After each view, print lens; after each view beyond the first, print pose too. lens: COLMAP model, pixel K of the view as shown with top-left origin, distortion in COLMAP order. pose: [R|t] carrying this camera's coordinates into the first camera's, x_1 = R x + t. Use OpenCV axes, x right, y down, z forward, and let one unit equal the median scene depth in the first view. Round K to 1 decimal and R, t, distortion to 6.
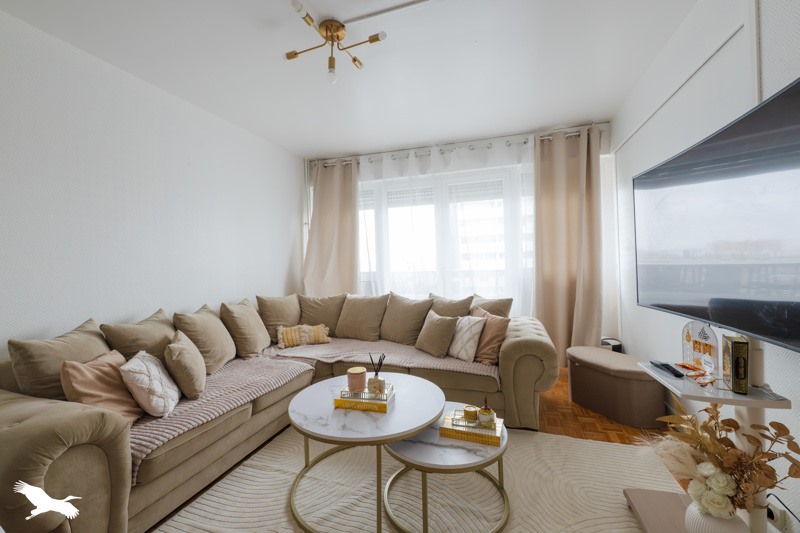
lens RADIAL K [[332.5, 0, 400.0], [0, 332.5, 266.5], [0, 0, 1]] dist [0.001342, -0.000185]
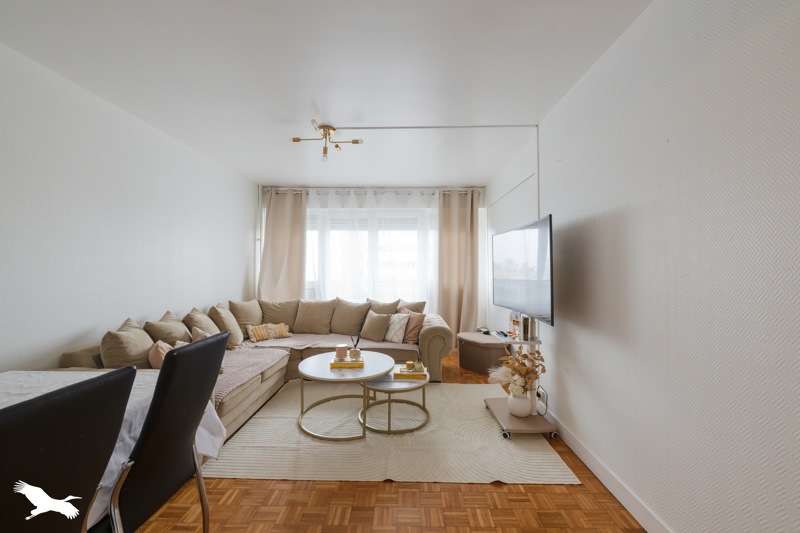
lens RADIAL K [[332.5, 0, 400.0], [0, 332.5, 266.5], [0, 0, 1]] dist [0.001342, -0.000185]
pose [[0.954371, 0.025710, 0.297514, -0.211827], [-0.021037, 0.999600, -0.018898, -0.030073], [-0.297881, 0.011777, 0.954530, -0.385110]]
